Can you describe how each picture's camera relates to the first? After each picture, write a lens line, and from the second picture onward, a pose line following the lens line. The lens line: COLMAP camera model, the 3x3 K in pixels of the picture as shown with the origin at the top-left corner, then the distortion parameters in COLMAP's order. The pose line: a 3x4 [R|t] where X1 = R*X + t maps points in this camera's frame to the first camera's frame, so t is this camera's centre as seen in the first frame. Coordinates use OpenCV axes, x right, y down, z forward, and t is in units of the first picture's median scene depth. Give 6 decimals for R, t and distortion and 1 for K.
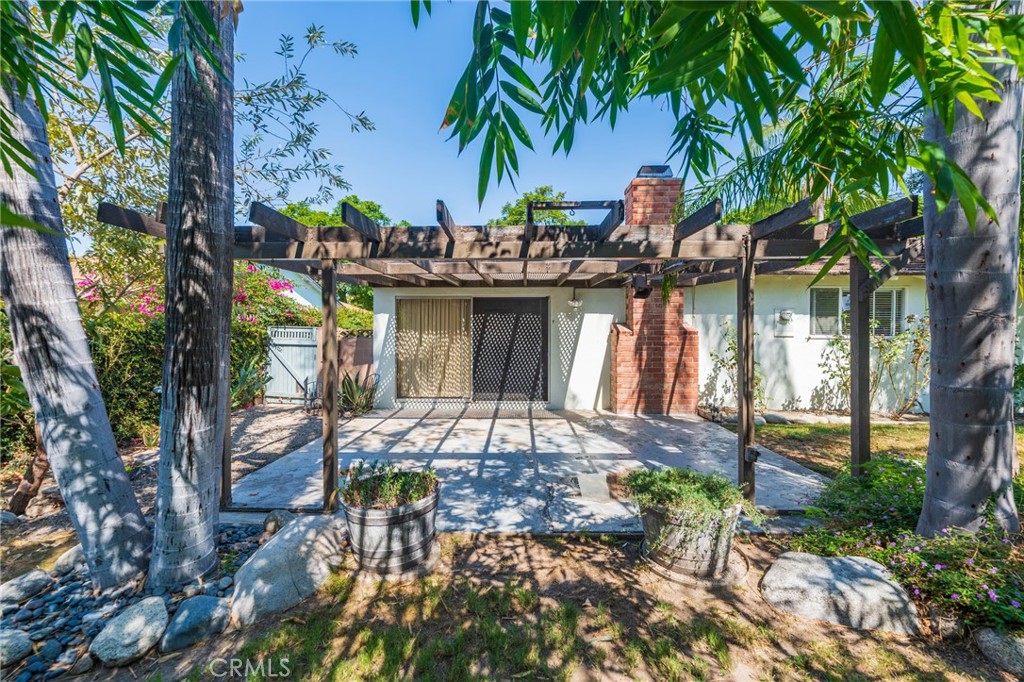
lens RADIAL K [[410.8, 0, 510.7], [0, 410.8, 336.4], [0, 0, 1]] dist [-0.000247, -0.000256]
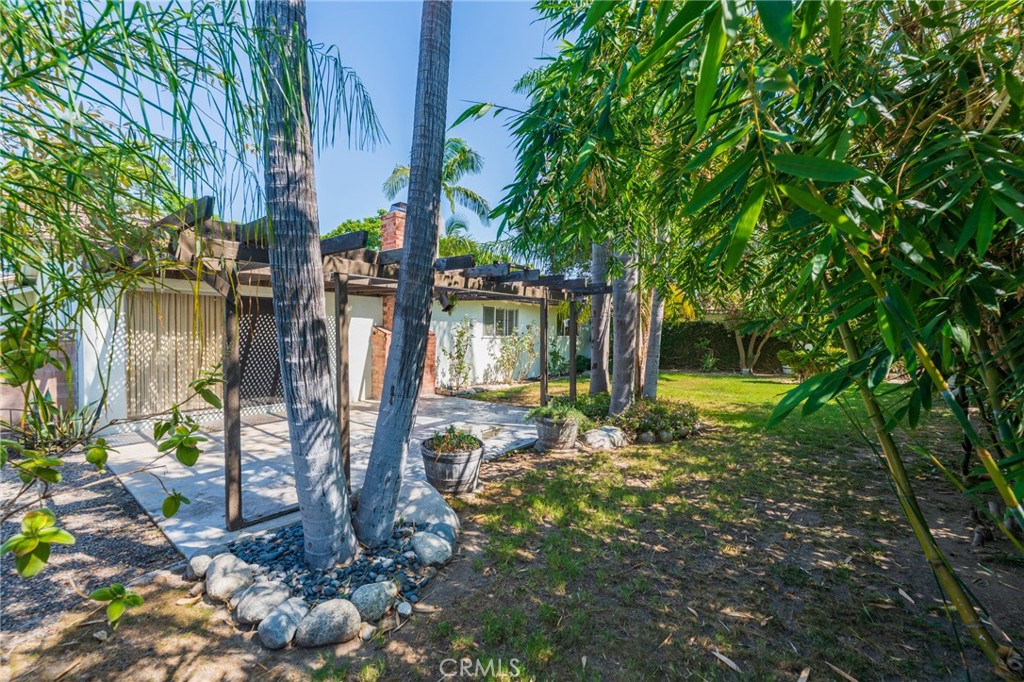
lens RADIAL K [[418.9, 0, 492.5], [0, 418.9, 336.0], [0, 0, 1]] dist [-0.000184, -0.000285]
pose [[0.628445, -0.003767, 0.777845, -0.483267], [0.000389, 0.999990, 0.004529, -0.008560], [-0.777854, -0.002543, 0.628440, -0.025421]]
